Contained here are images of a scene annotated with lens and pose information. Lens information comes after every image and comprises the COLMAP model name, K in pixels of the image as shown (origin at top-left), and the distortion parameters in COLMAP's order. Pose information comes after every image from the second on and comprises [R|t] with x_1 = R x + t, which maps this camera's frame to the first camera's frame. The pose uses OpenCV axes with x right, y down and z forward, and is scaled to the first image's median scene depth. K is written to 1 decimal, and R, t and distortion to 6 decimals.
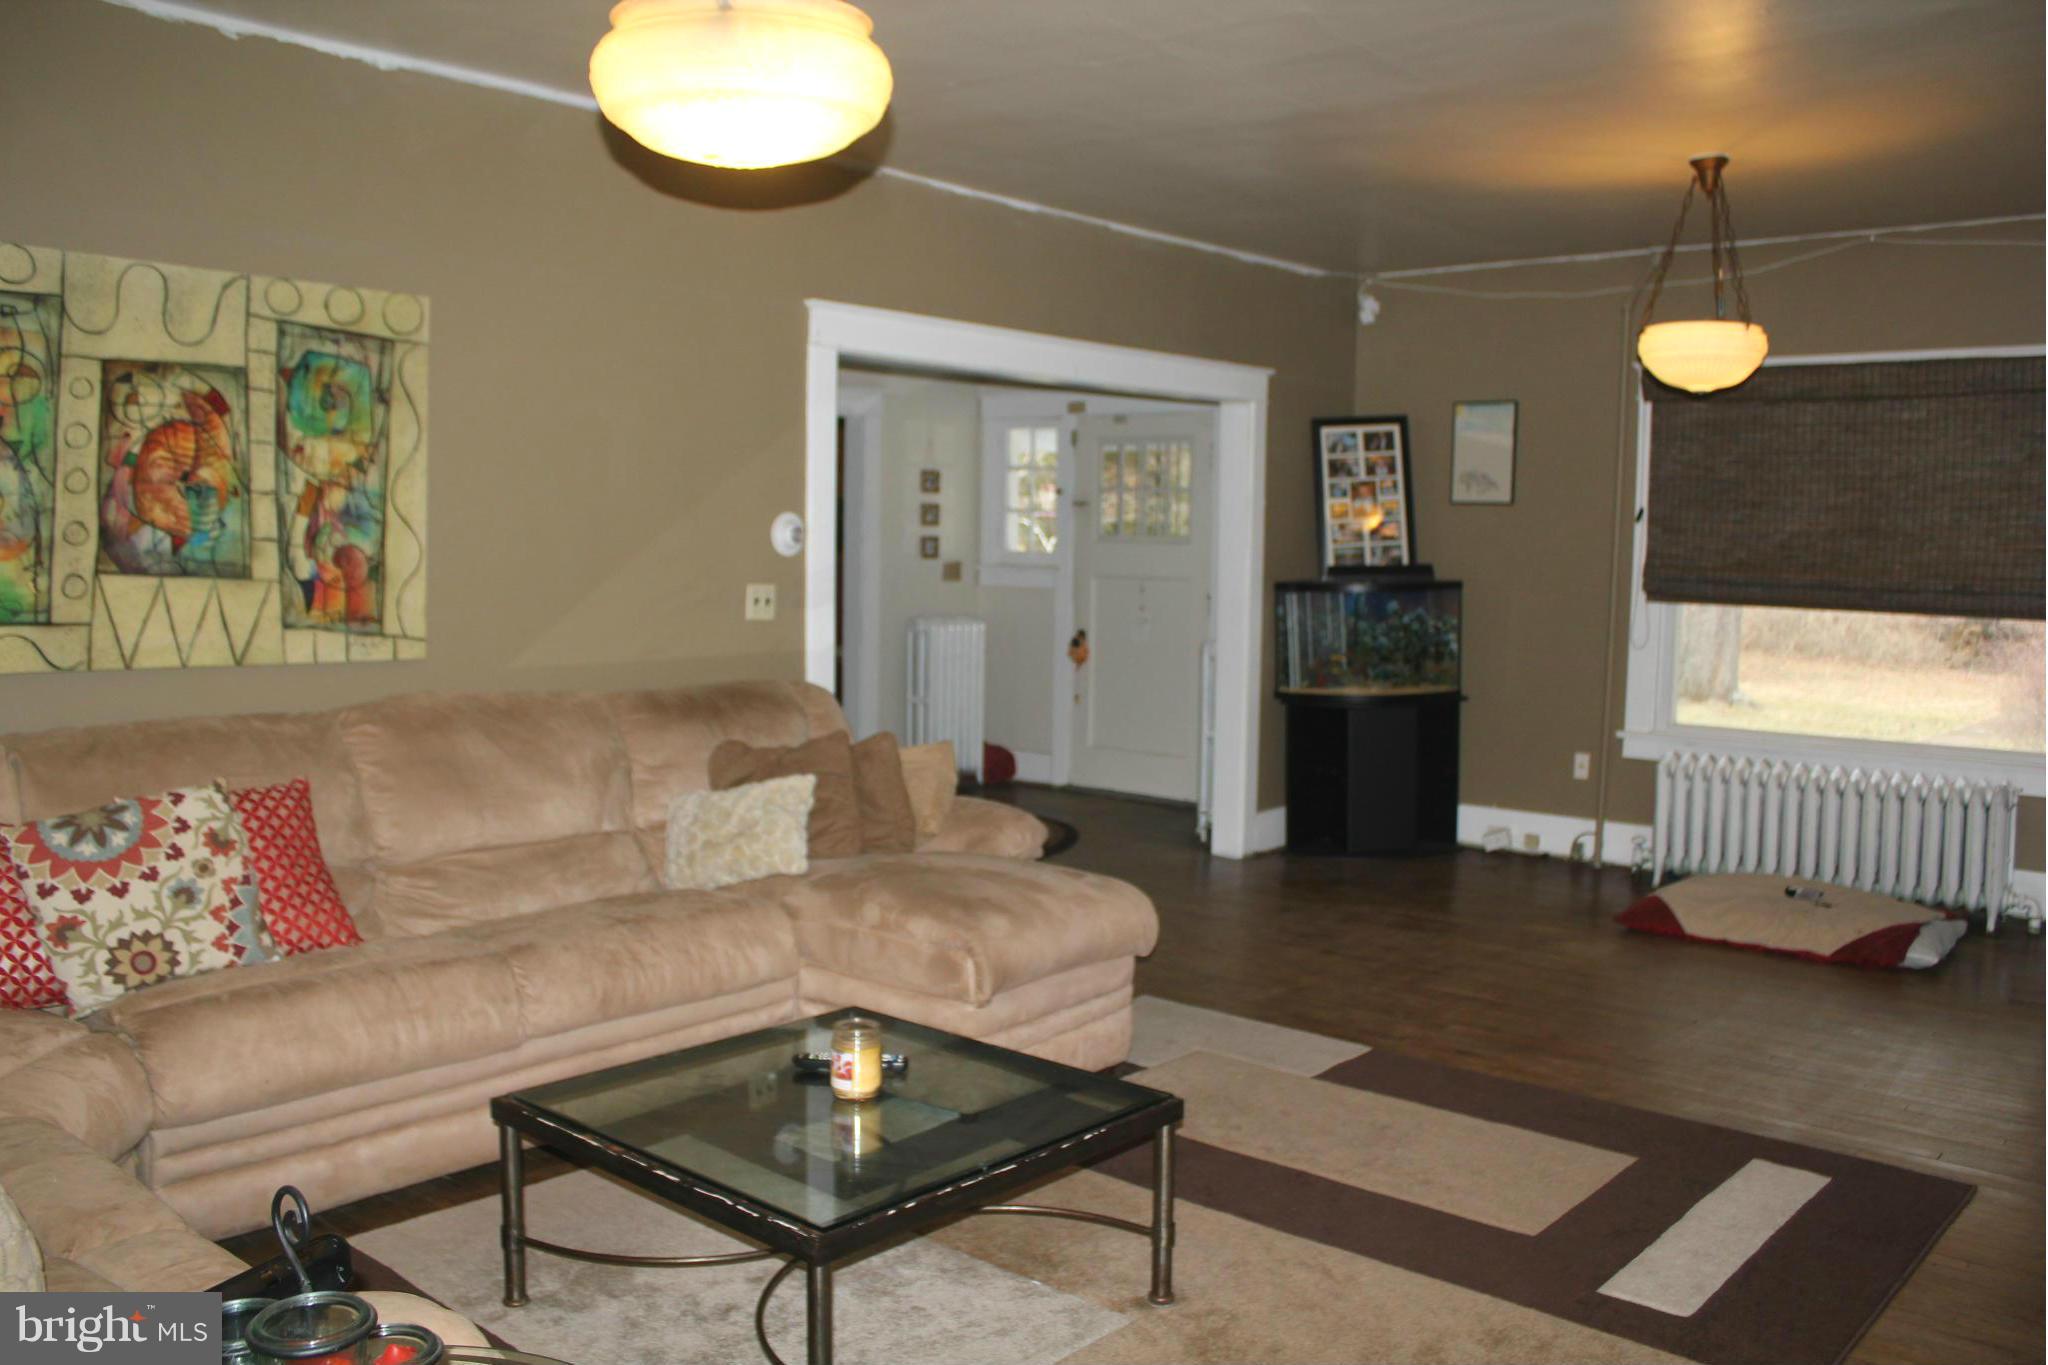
lens RADIAL K [[1709.9, 0, 1050.2], [0, 1709.9, 682.5], [0, 0, 1]] dist [-0.155149, 0.139260]
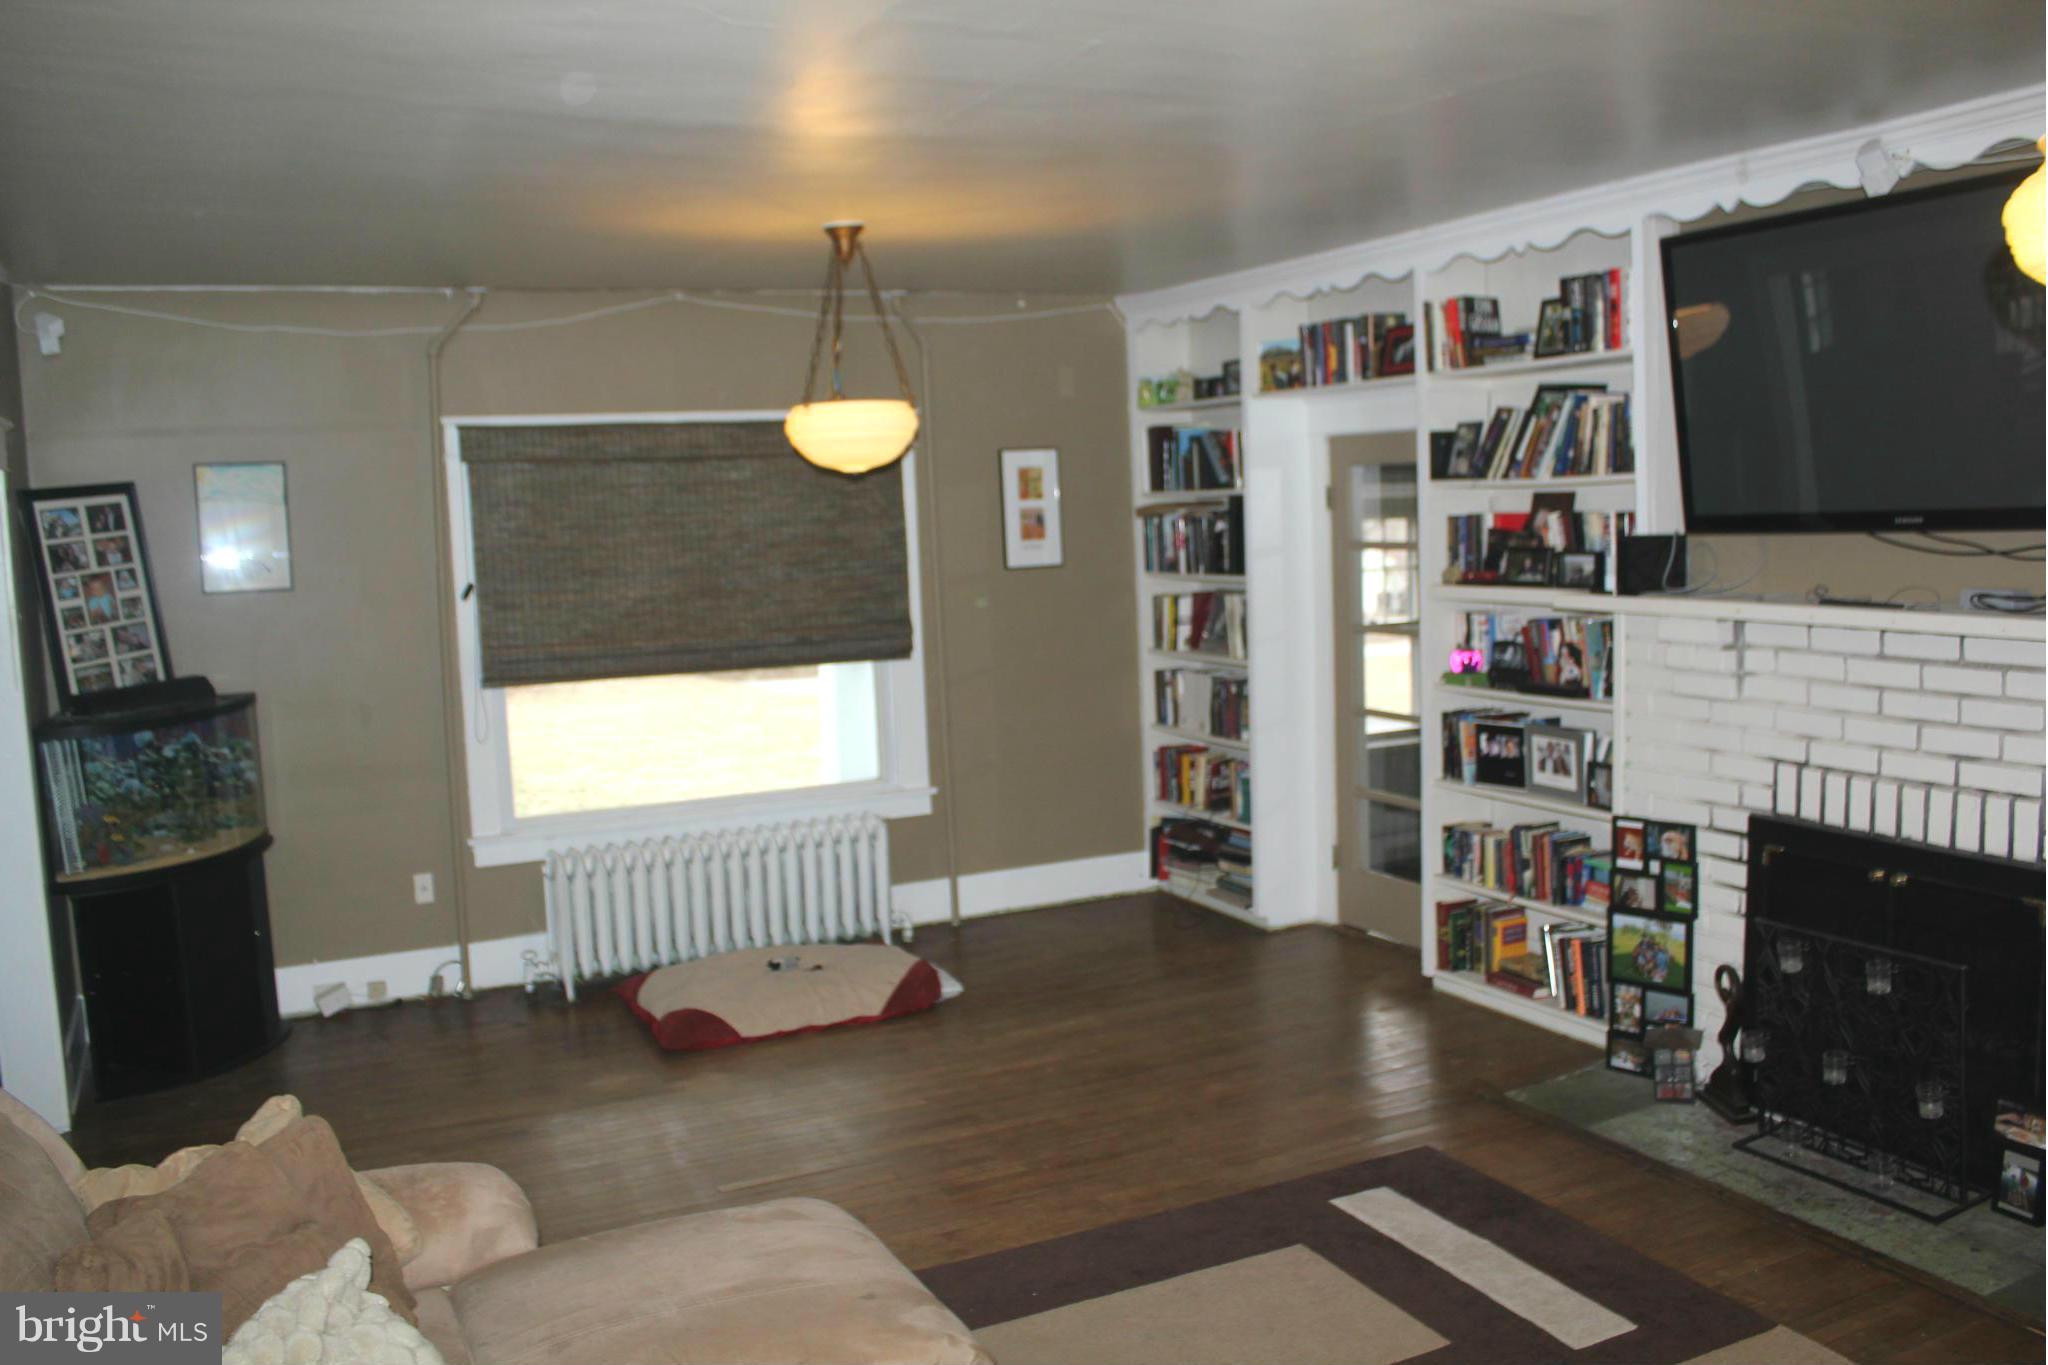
lens RADIAL K [[1709.9, 0, 1050.2], [0, 1709.9, 682.5], [0, 0, 1]] dist [-0.155149, 0.139260]
pose [[0.391173, -0.123067, 0.912052, -0.354938], [0.119594, 0.989413, 0.082213, -0.094111], [-0.912514, 0.076916, 0.401750, 0.397720]]
